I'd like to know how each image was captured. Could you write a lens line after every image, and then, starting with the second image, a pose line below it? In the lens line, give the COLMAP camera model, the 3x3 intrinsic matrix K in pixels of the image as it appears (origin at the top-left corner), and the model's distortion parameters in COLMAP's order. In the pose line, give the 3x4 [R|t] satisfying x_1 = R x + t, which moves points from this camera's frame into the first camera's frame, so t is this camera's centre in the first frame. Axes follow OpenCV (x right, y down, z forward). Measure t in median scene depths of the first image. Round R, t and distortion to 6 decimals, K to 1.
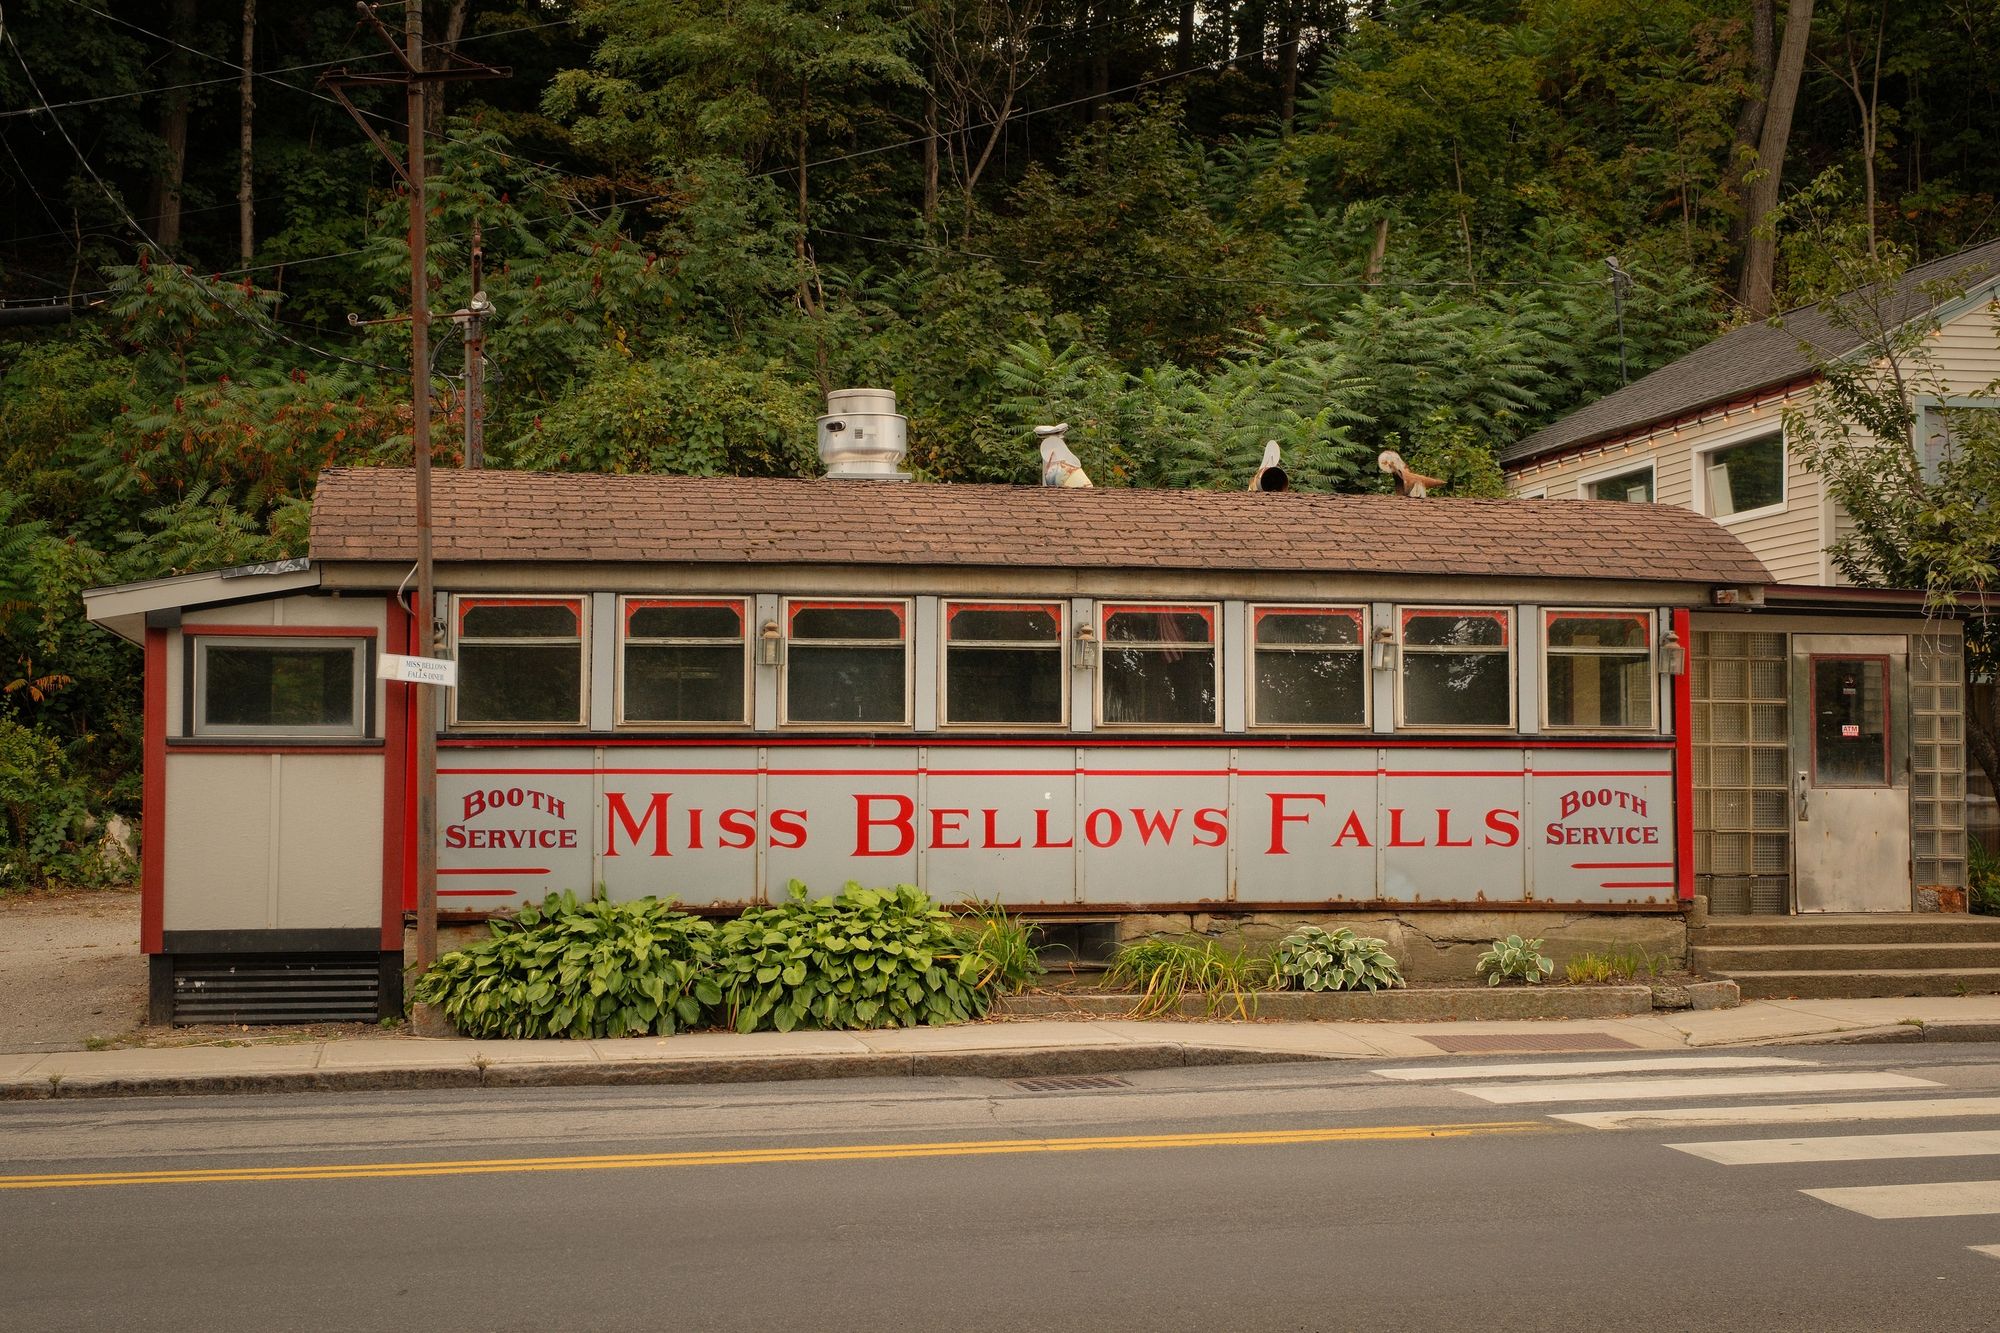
lens RADIAL K [[2571.9, 0, 1000.0], [0, 2571.9, 666.5], [0, 0, 1]] dist [0.017537, 0.026380]
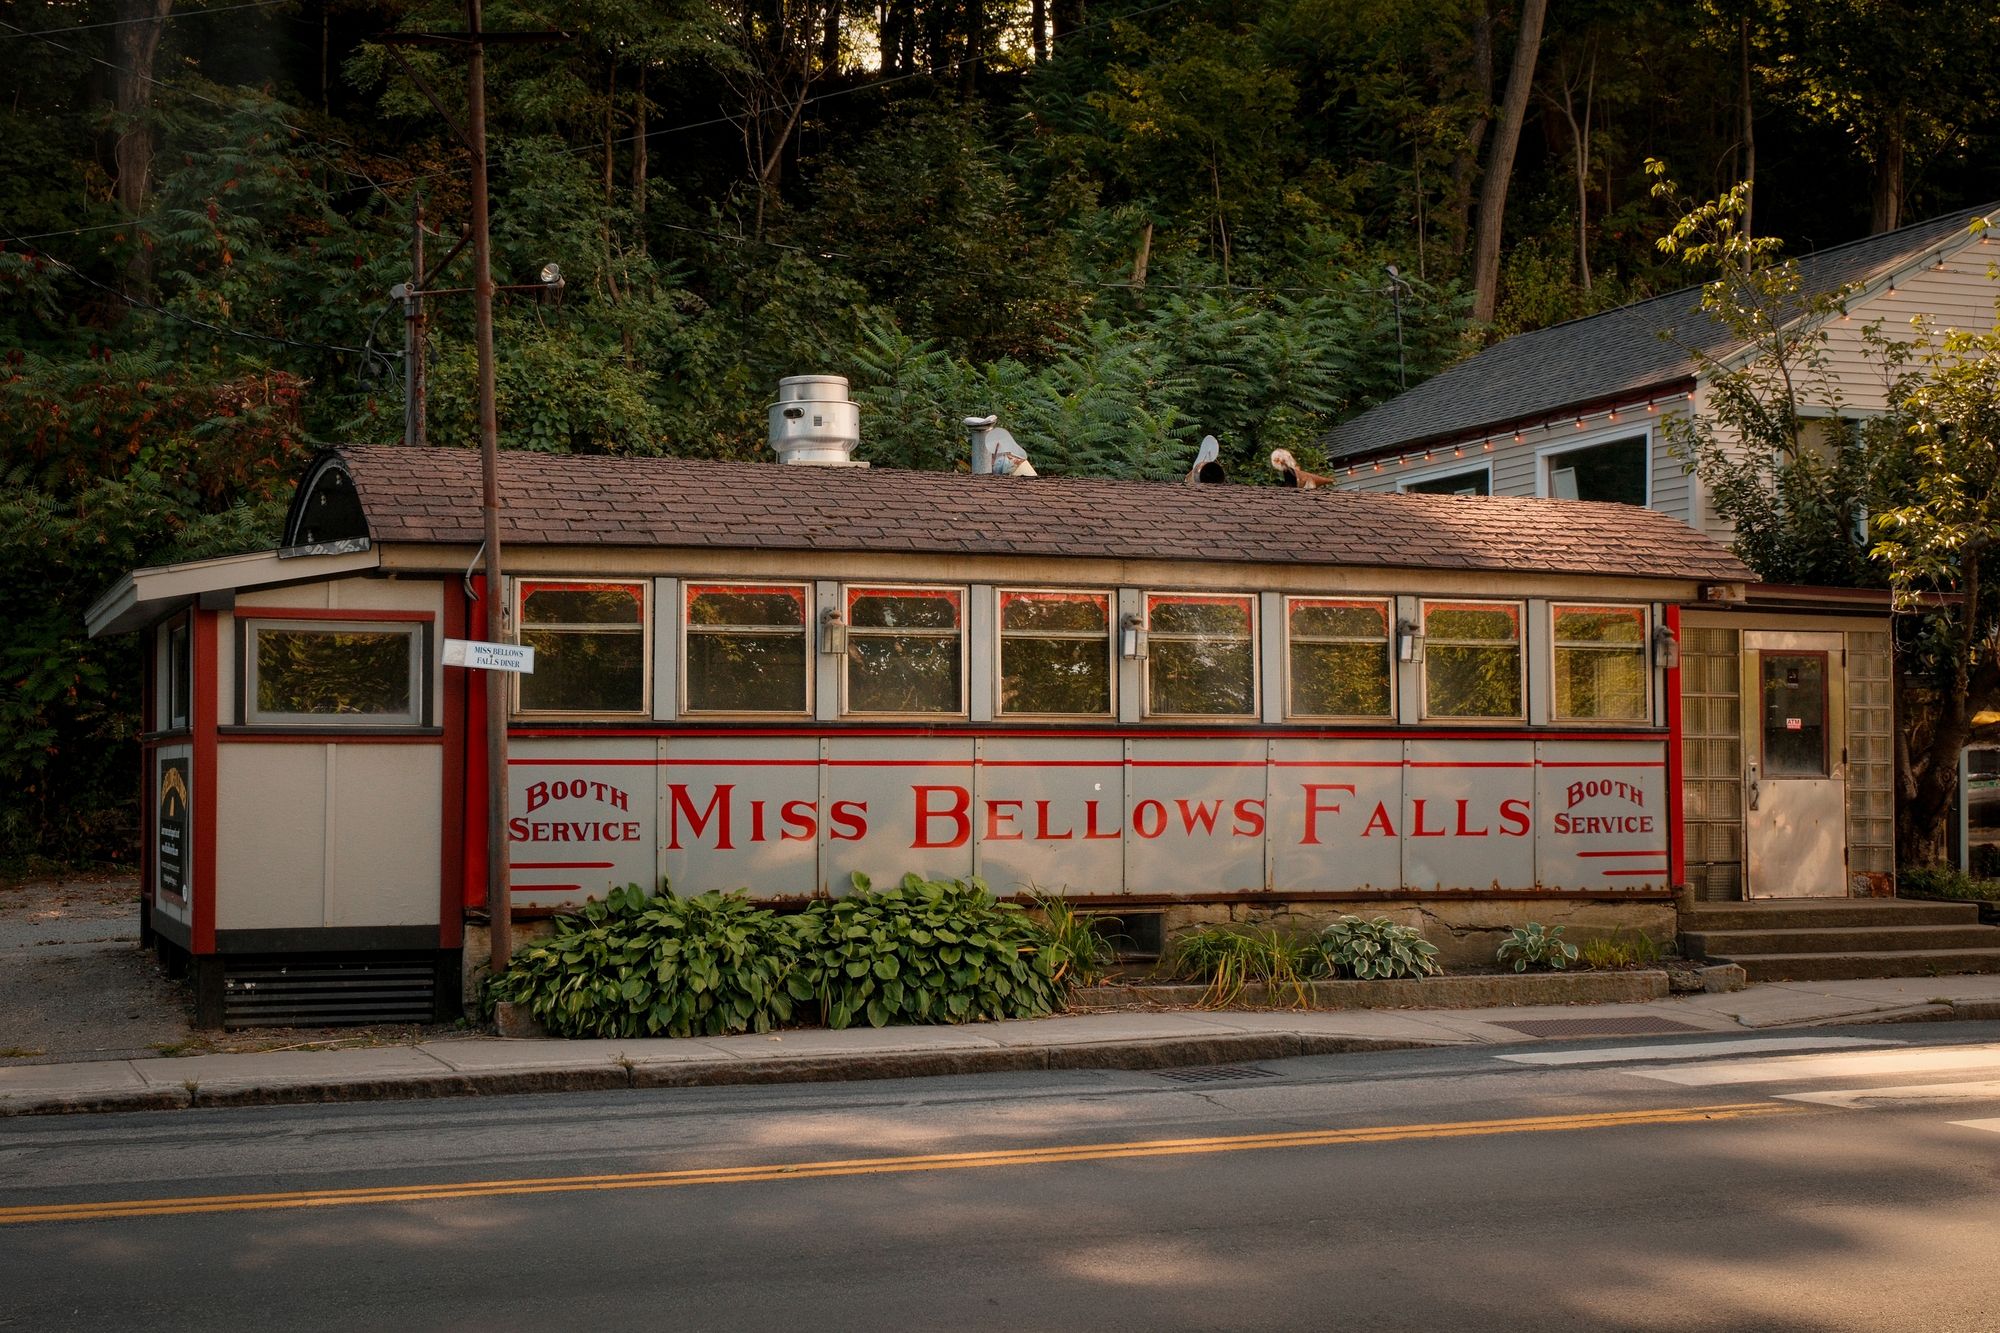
lens RADIAL K [[2550.9, 0, 1000.0], [0, 2550.9, 666.5], [0, 0, 1]] dist [0.002327, 0.057030]
pose [[0.989911, 0.005191, 0.141599, -0.159819], [-0.005359, 0.999985, 0.000807, 0.003204], [-0.141592, -0.001558, 0.989924, 0.028411]]
